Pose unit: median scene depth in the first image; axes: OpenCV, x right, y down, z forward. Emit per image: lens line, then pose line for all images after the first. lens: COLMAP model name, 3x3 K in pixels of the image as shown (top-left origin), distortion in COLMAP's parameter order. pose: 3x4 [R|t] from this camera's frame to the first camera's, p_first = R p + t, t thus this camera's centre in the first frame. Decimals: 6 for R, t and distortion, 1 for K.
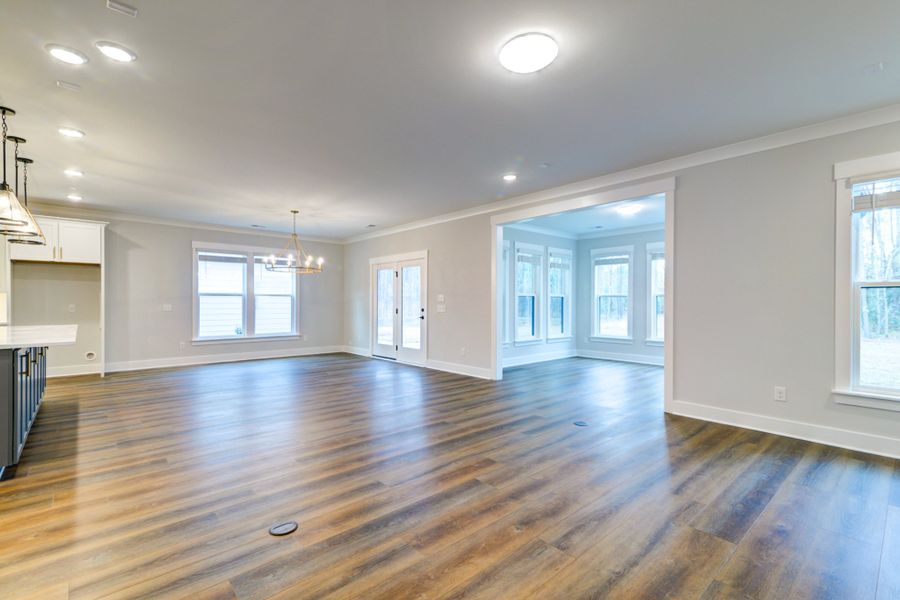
lens RADIAL K [[405.9, 0, 440.7], [0, 405.9, 305.1], [0, 0, 1]] dist [0.014828, -0.001507]
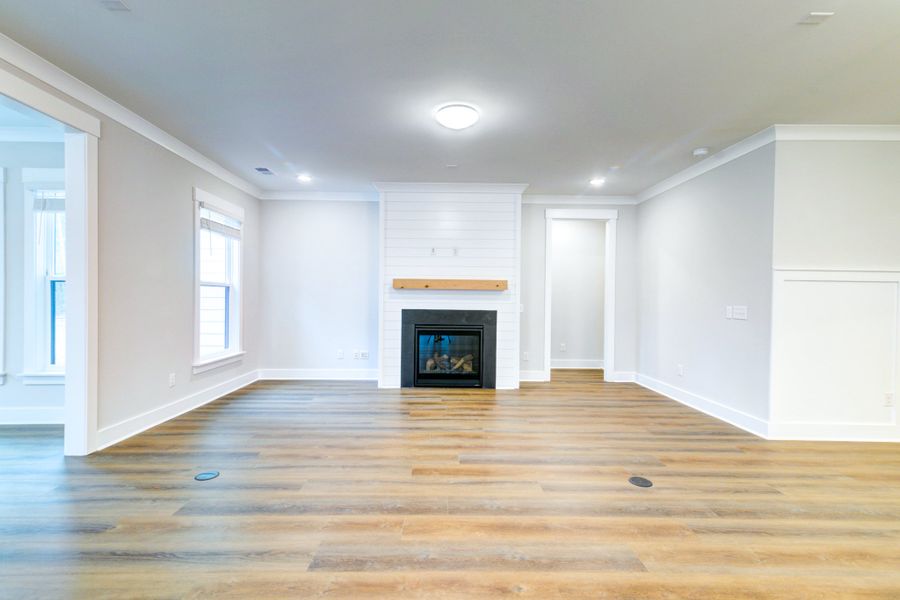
lens RADIAL K [[405.9, 0, 448.6], [0, 405.9, 300.8], [0, 0, 1]] dist [0.014828, -0.001507]
pose [[-0.763173, -0.013124, 0.646061, -0.218501], [-0.006008, 0.999895, 0.013214, -0.006076], [-0.646166, 0.006203, -0.763171, 0.690969]]
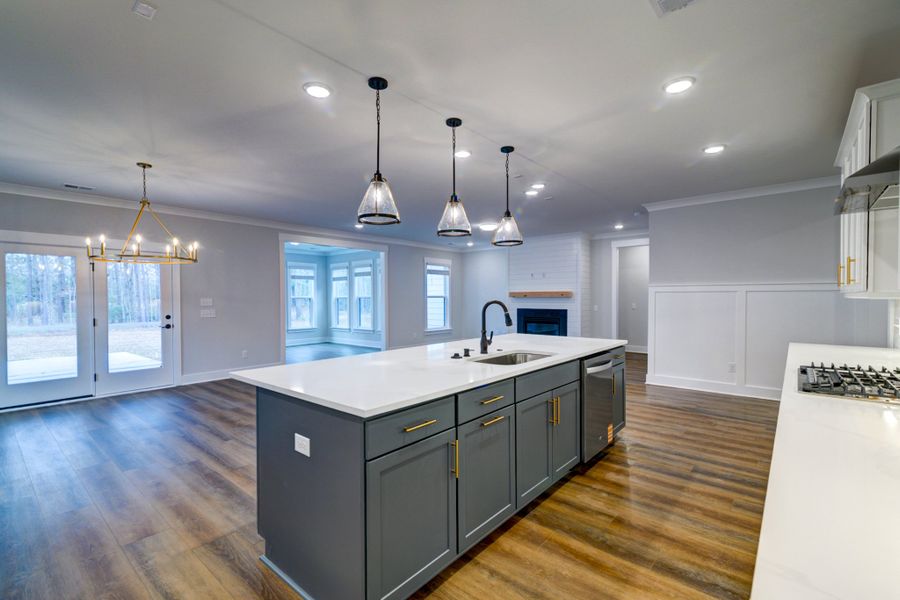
lens RADIAL K [[405.9, 0, 449.2], [0, 405.9, 302.5], [0, 0, 1]] dist [0.014828, -0.001507]
pose [[-0.143087, -0.012984, 0.989625, -0.975587], [0.012924, 0.999804, 0.014986, -0.023086], [-0.989626, 0.014934, -0.142891, 0.594116]]
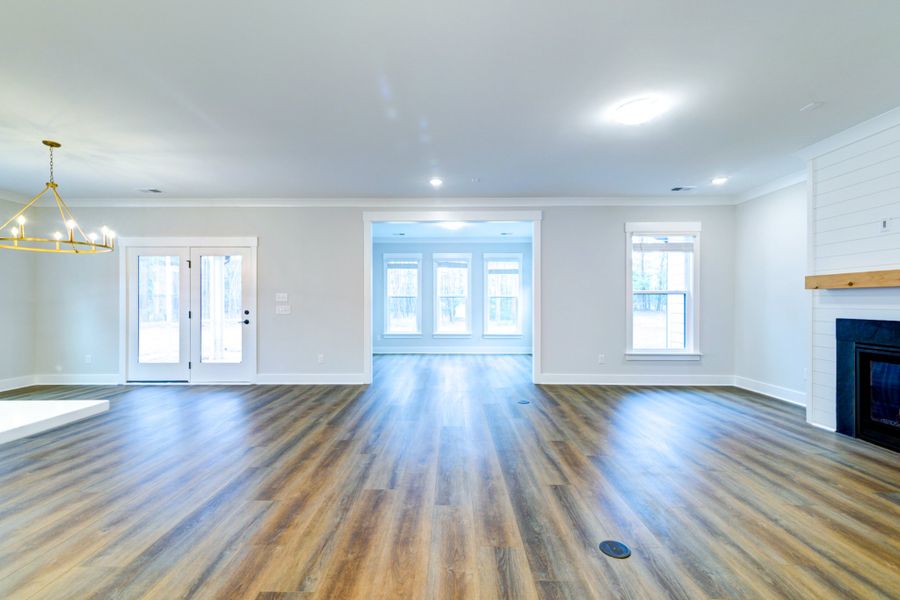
lens RADIAL K [[405.9, 0, 445.1], [0, 405.9, 301.3], [0, 0, 1]] dist [0.014828, -0.001507]
pose [[0.670494, 0.001170, 0.741914, -0.391964], [0.005965, 0.999958, -0.006967, -0.001453], [-0.741891, 0.009097, 0.670459, 0.197052]]
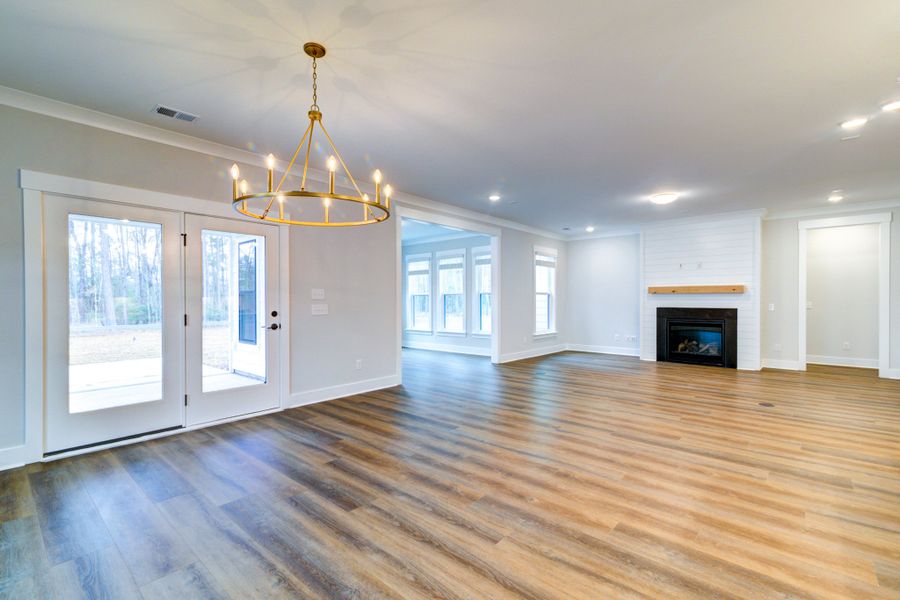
lens RADIAL K [[405.9, 0, 446.4], [0, 405.9, 302.8], [0, 0, 1]] dist [0.014828, -0.001507]
pose [[-0.122120, -0.007324, 0.992488, -0.687346], [0.008471, 0.999929, 0.008422, -0.006732], [-0.992479, 0.009436, -0.122049, 0.871180]]
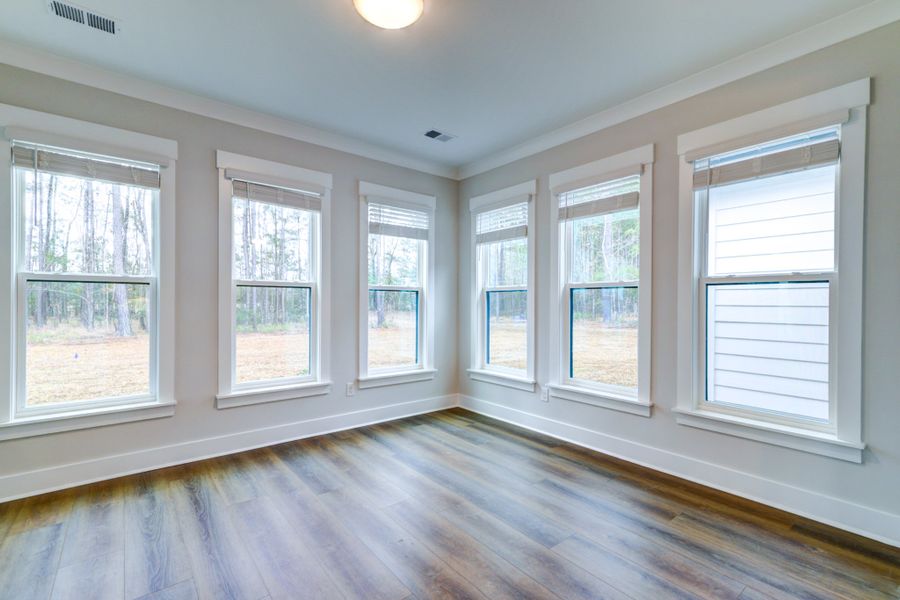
lens RADIAL K [[405.9, 0, 447.4], [0, 405.9, 302.0], [0, 0, 1]] dist [0.014828, -0.001507]
pose [[0.045485, 0.001543, 0.998964, 0.136883], [-0.000359, 0.999999, -0.001529, -0.004733], [-0.998965, -0.000289, 0.045486, 0.844167]]
